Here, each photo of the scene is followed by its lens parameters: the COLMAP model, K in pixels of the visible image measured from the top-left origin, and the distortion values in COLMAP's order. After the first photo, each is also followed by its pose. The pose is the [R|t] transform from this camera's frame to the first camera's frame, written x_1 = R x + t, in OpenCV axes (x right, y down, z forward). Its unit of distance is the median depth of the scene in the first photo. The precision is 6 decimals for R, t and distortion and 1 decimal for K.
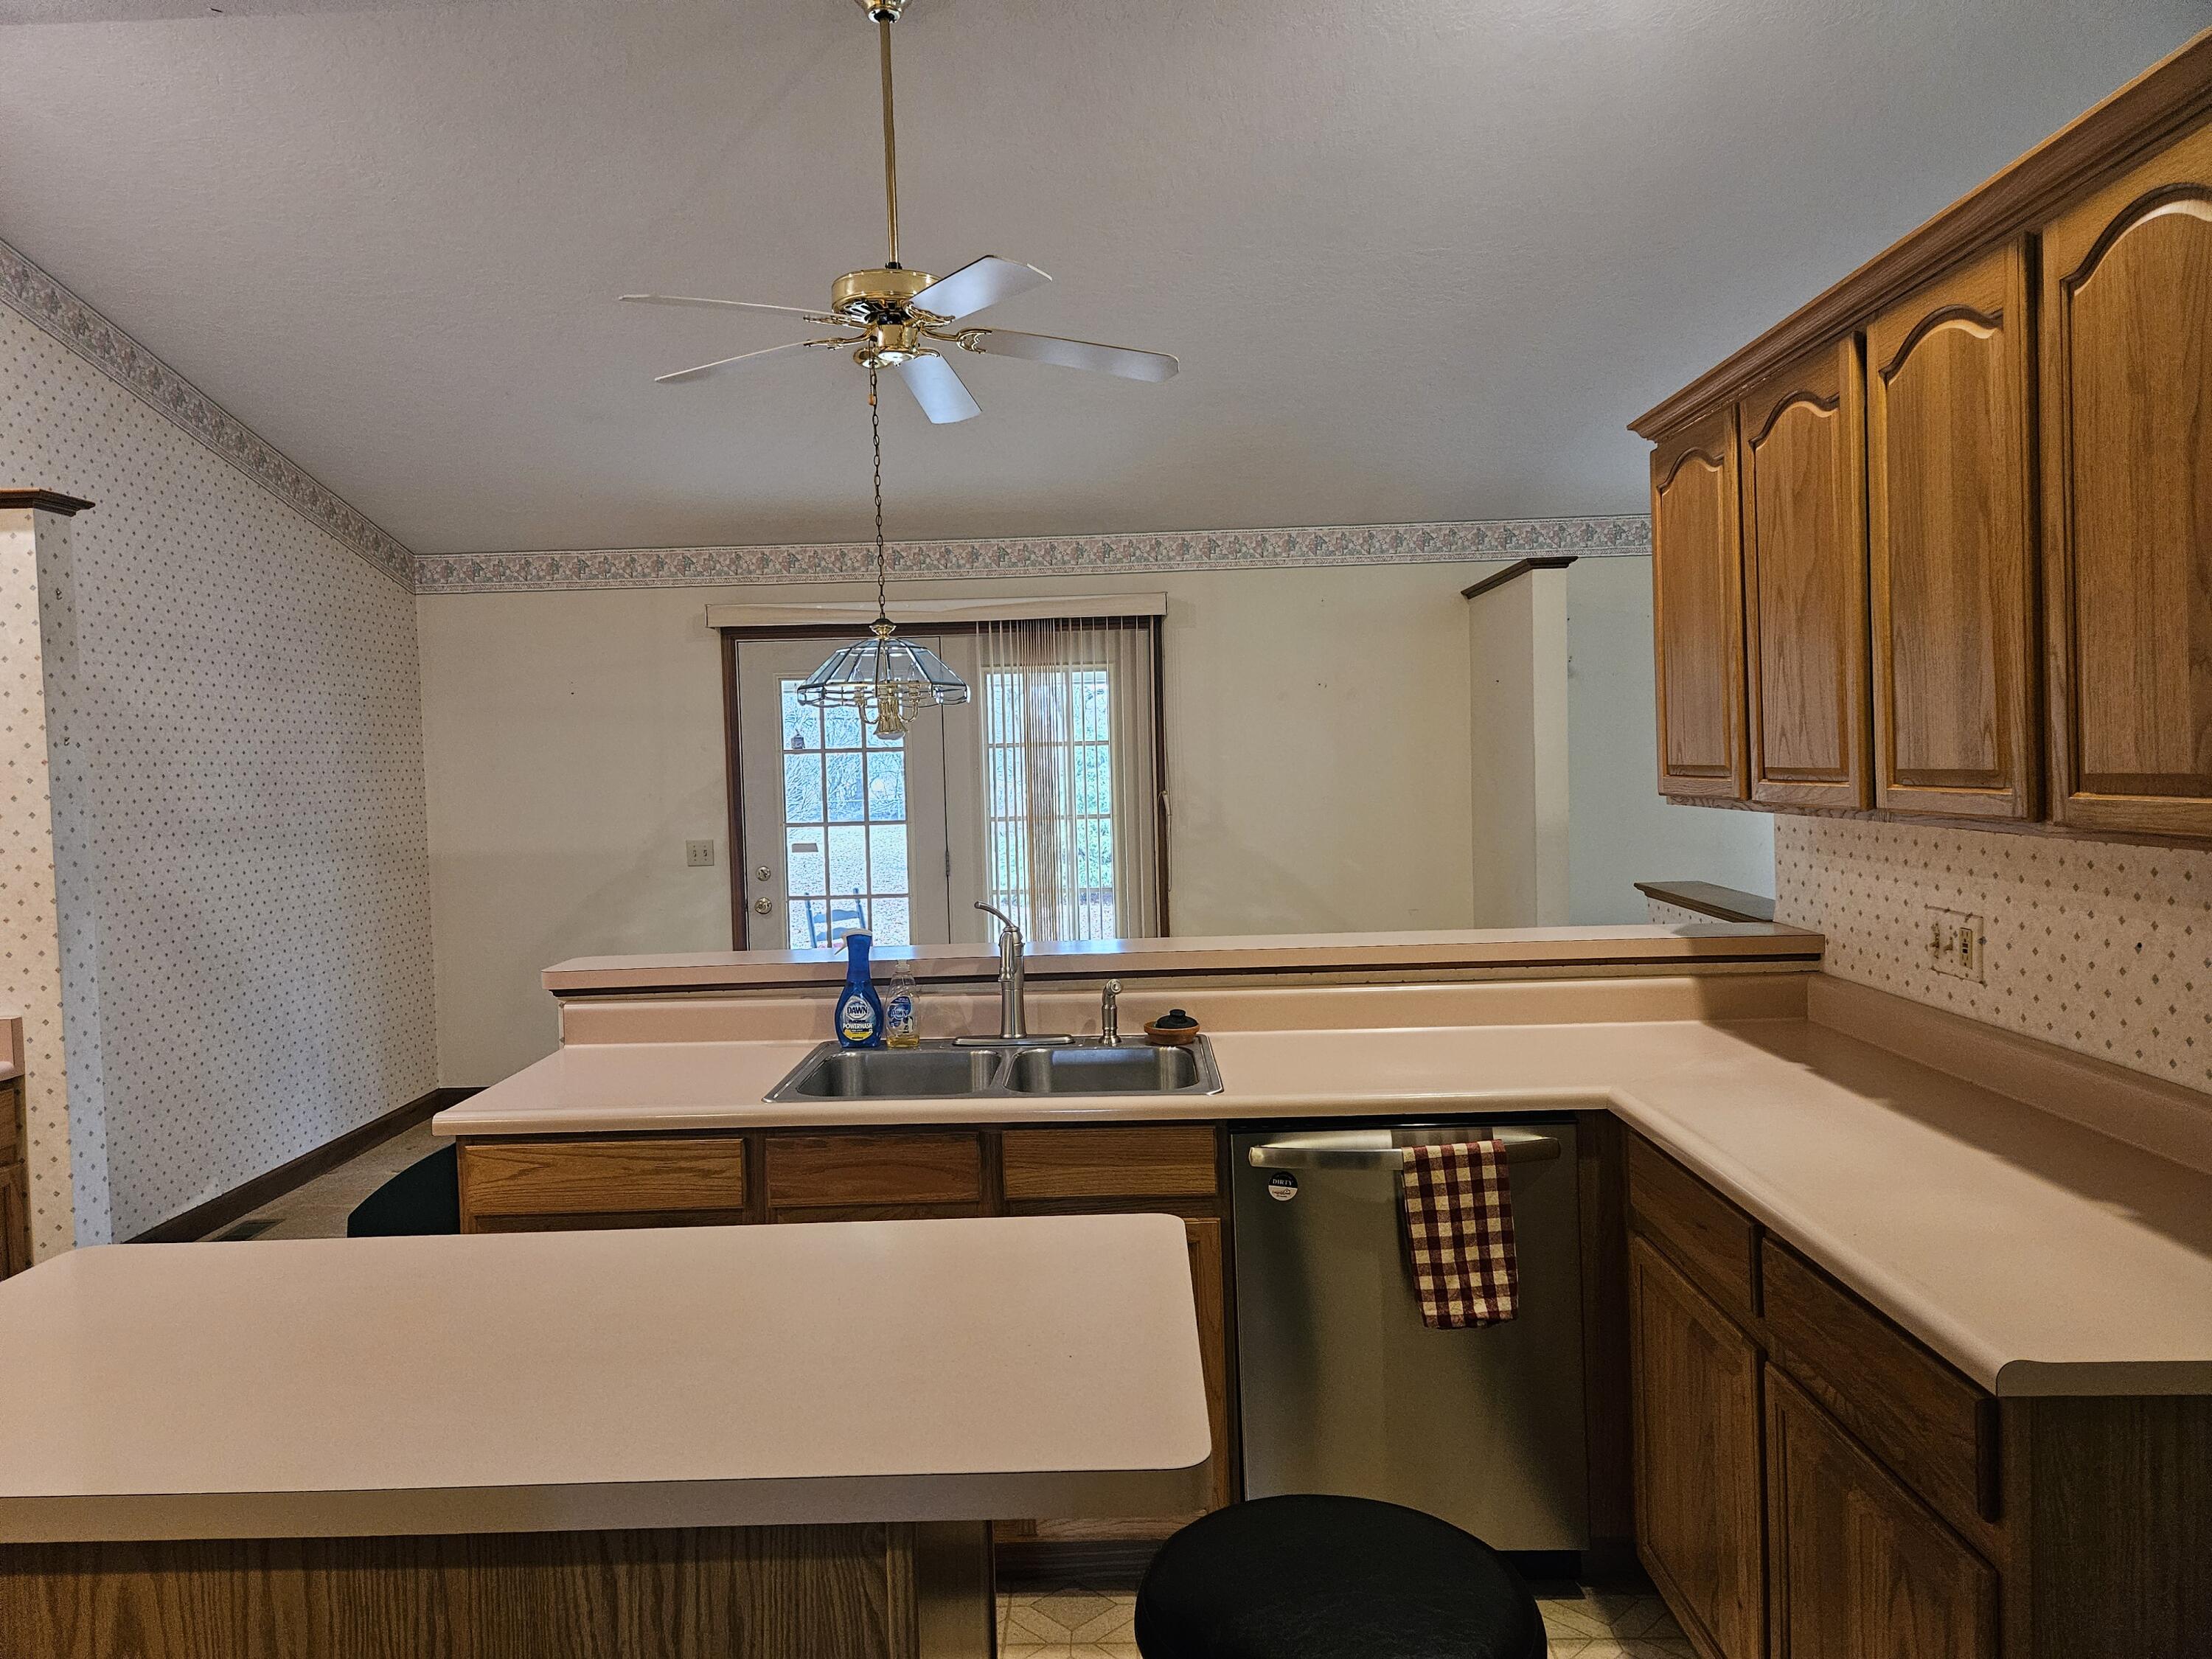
lens RADIAL K [[1465.1, 0, 1109.9], [0, 1465.1, 815.9], [0, 0, 1]] dist [0.077645, -0.065935]
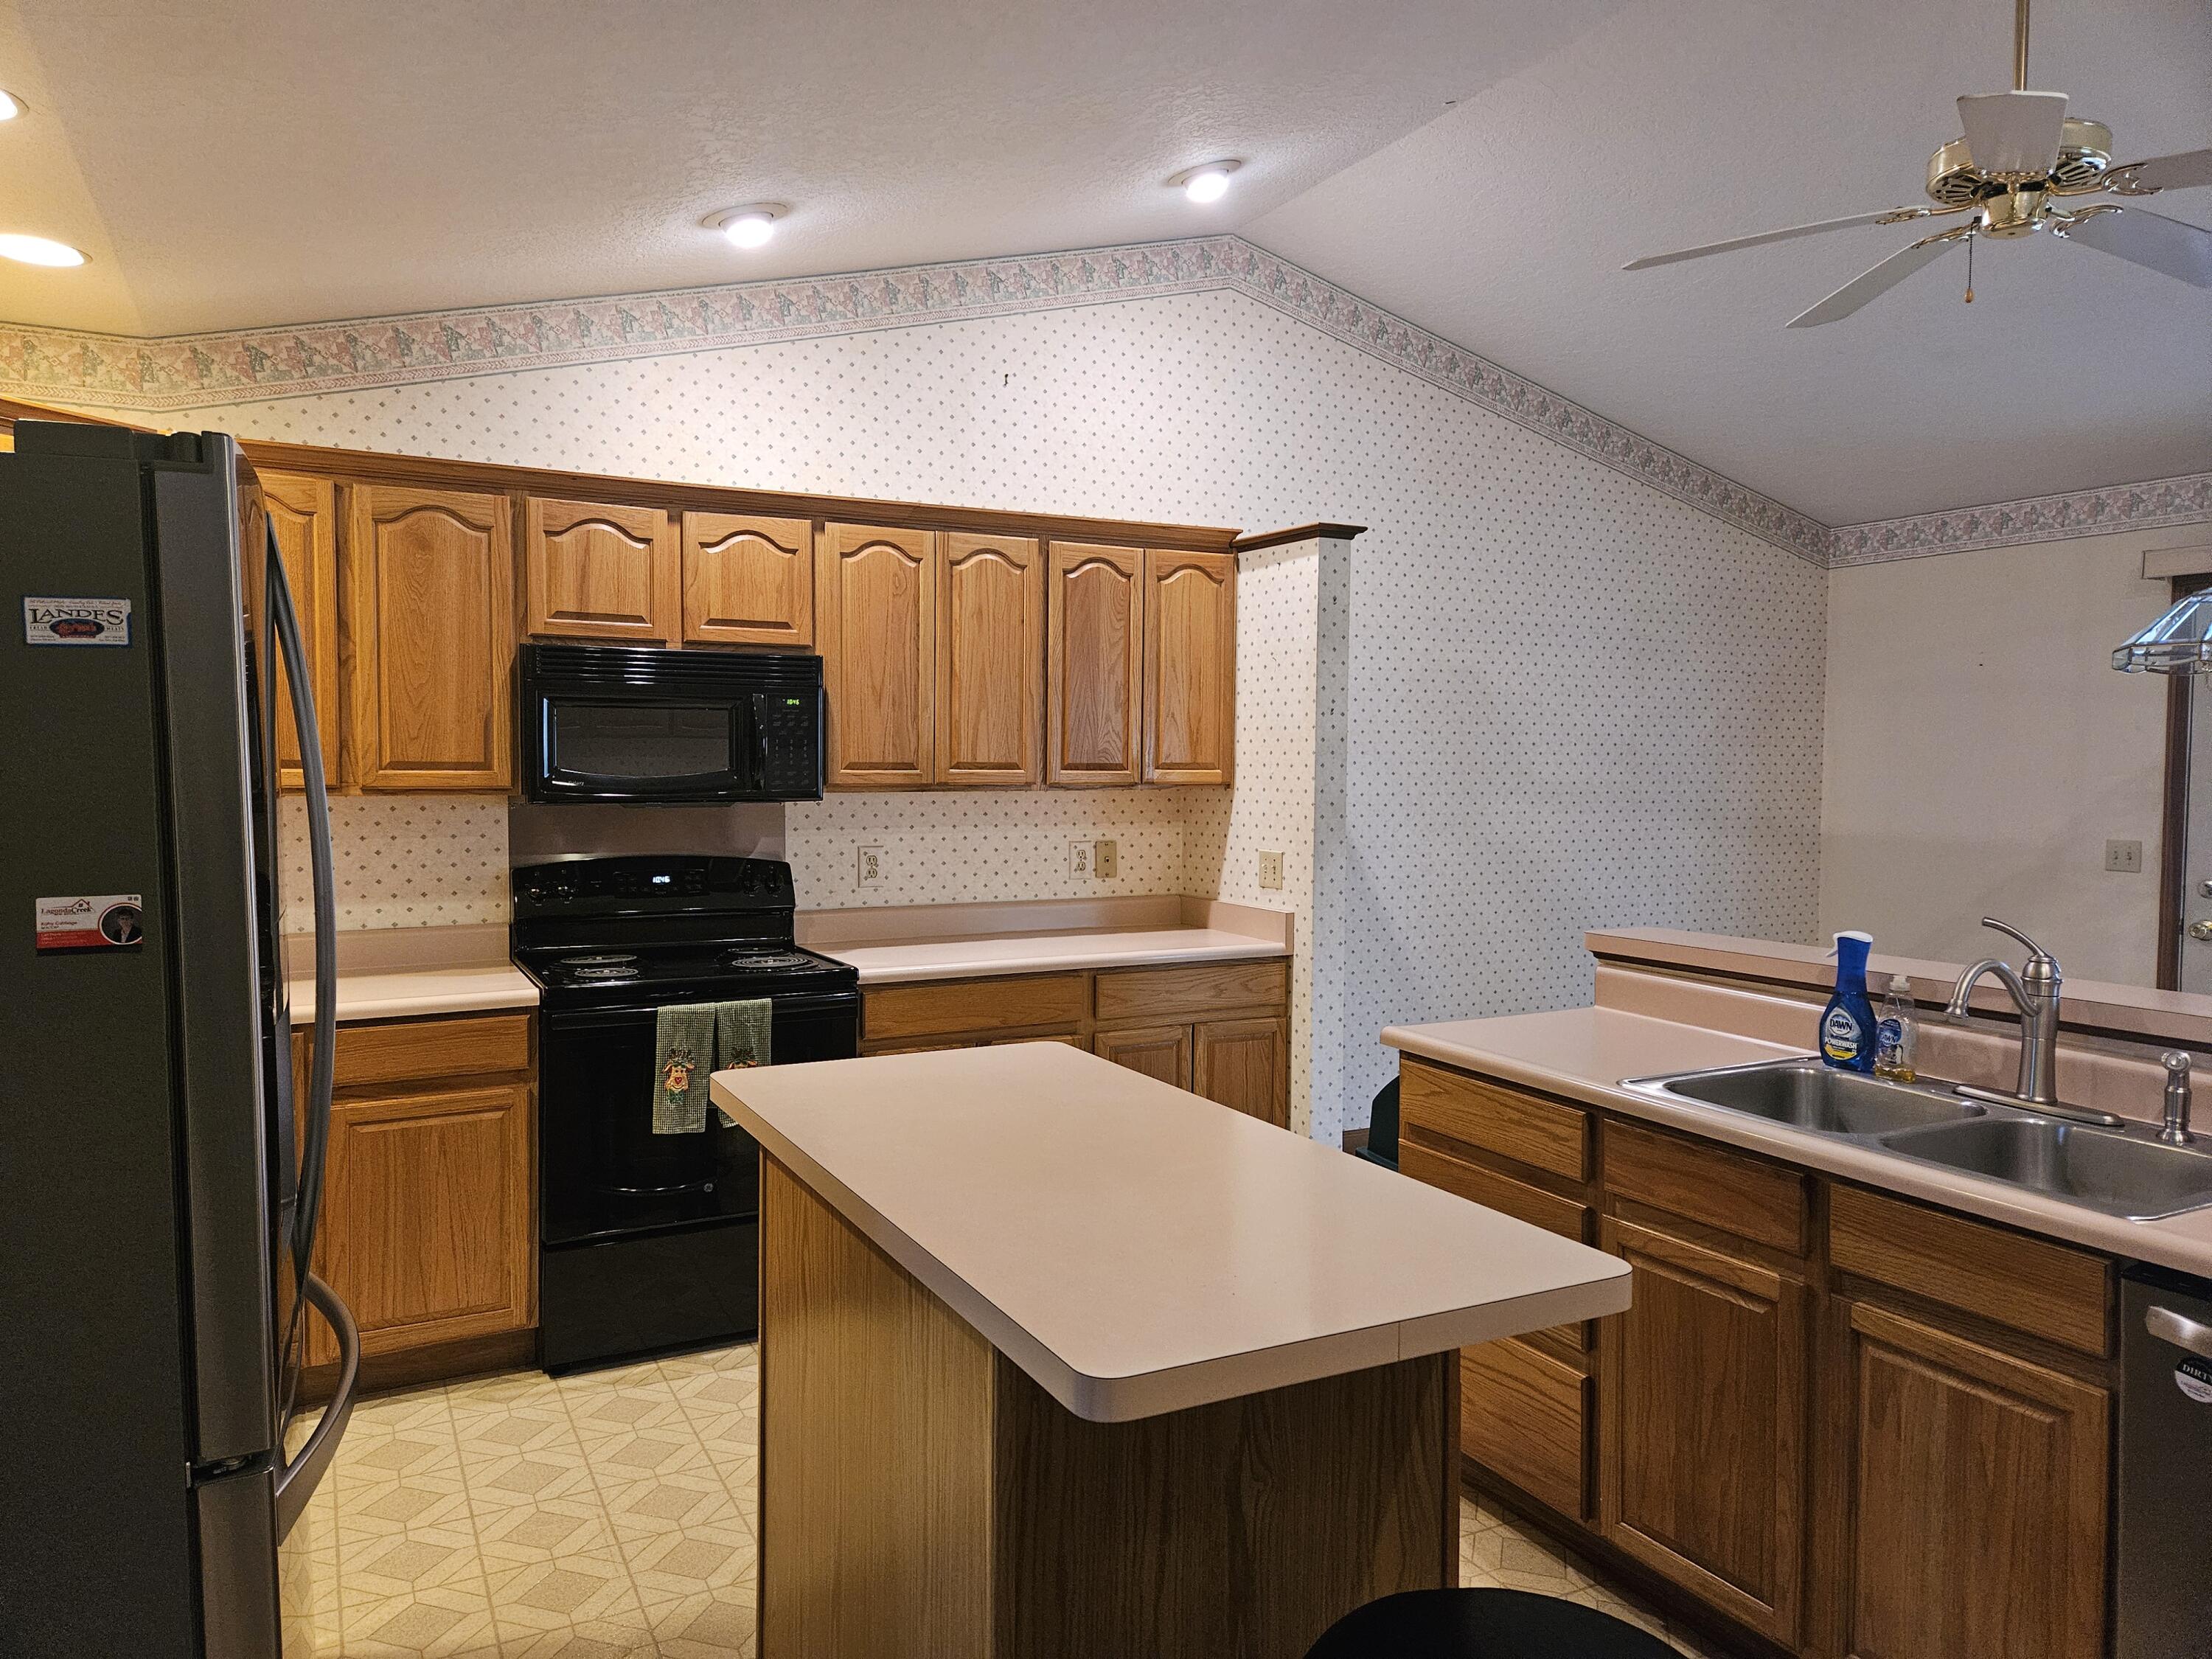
lens RADIAL K [[1494.7, 0, 1103.1], [0, 1494.7, 822.8], [0, 0, 1]] dist [0.082406, -0.074919]
pose [[0.481226, 0.070194, -0.873782, 0.267841], [-0.056836, 0.997190, 0.048806, -0.003211], [0.874752, 0.026175, 0.483863, 0.129548]]
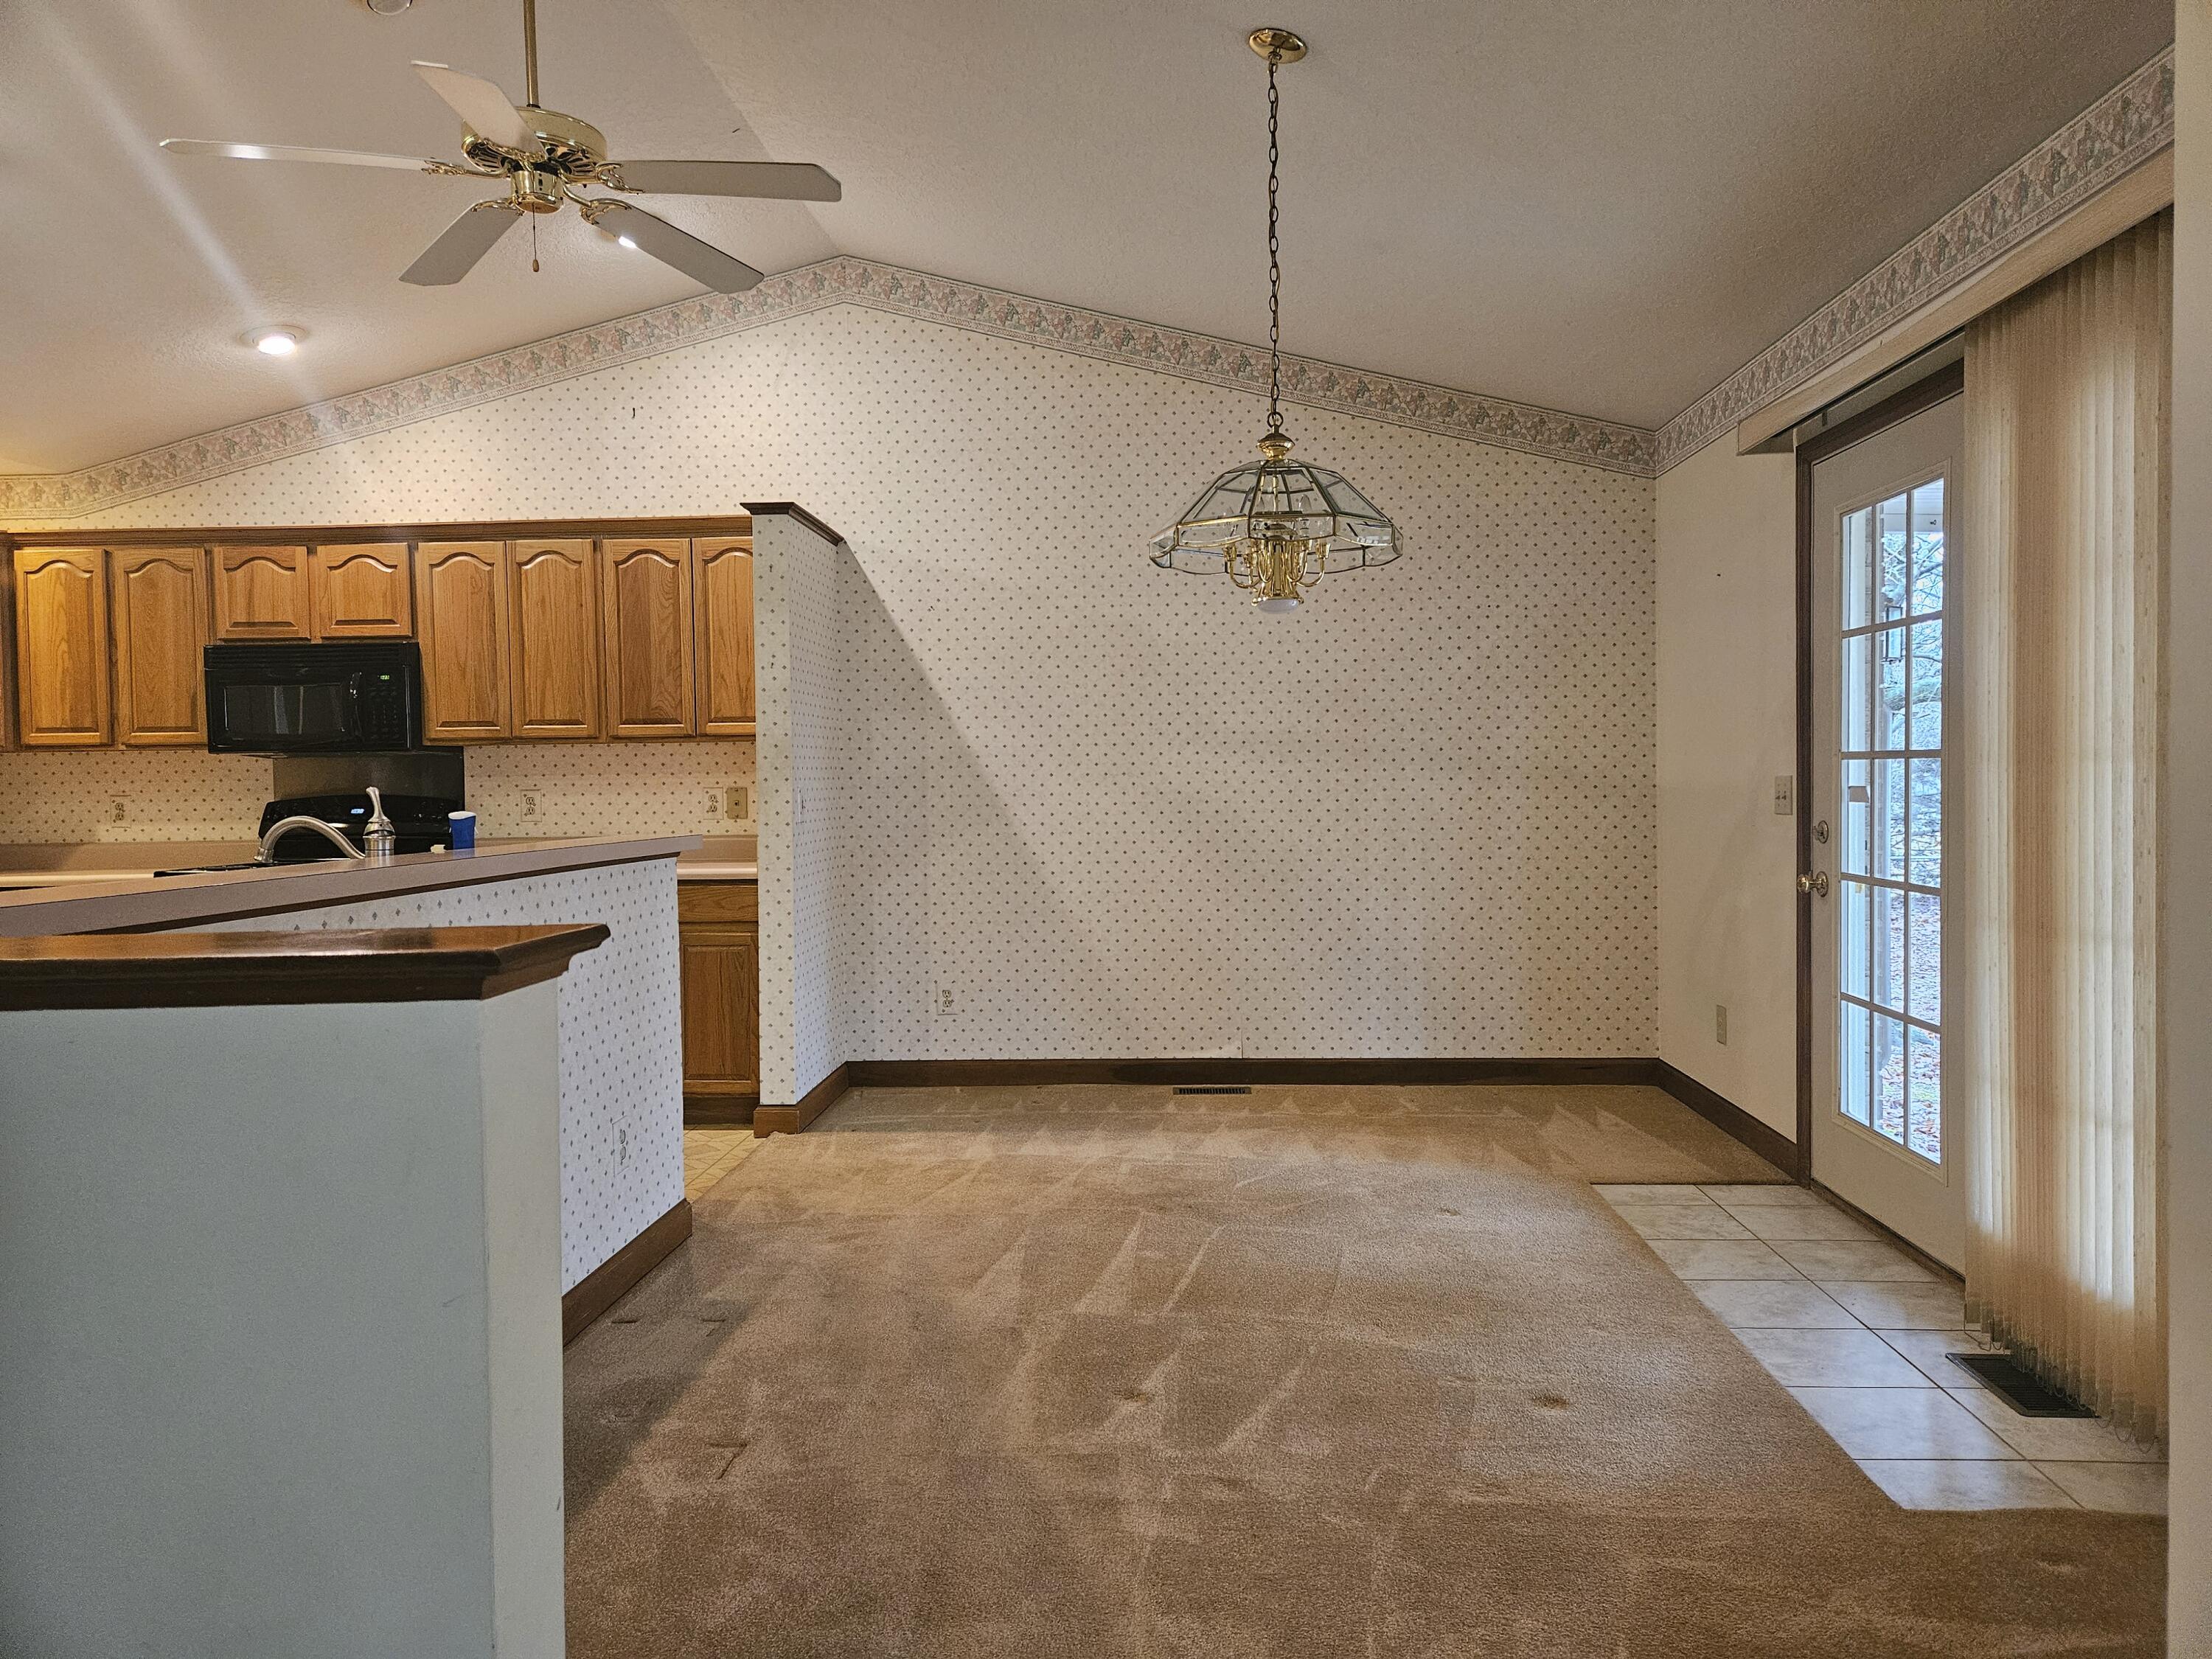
lens RADIAL K [[1465.1, 0, 1109.9], [0, 1465.1, 815.9], [0, 0, 1]] dist [0.077645, -0.065935]
pose [[-0.039126, 0.056682, -0.997625, 0.560995], [-0.026600, 0.997977, 0.057746, 0.005427], [0.998880, 0.028796, -0.037539, 0.995003]]
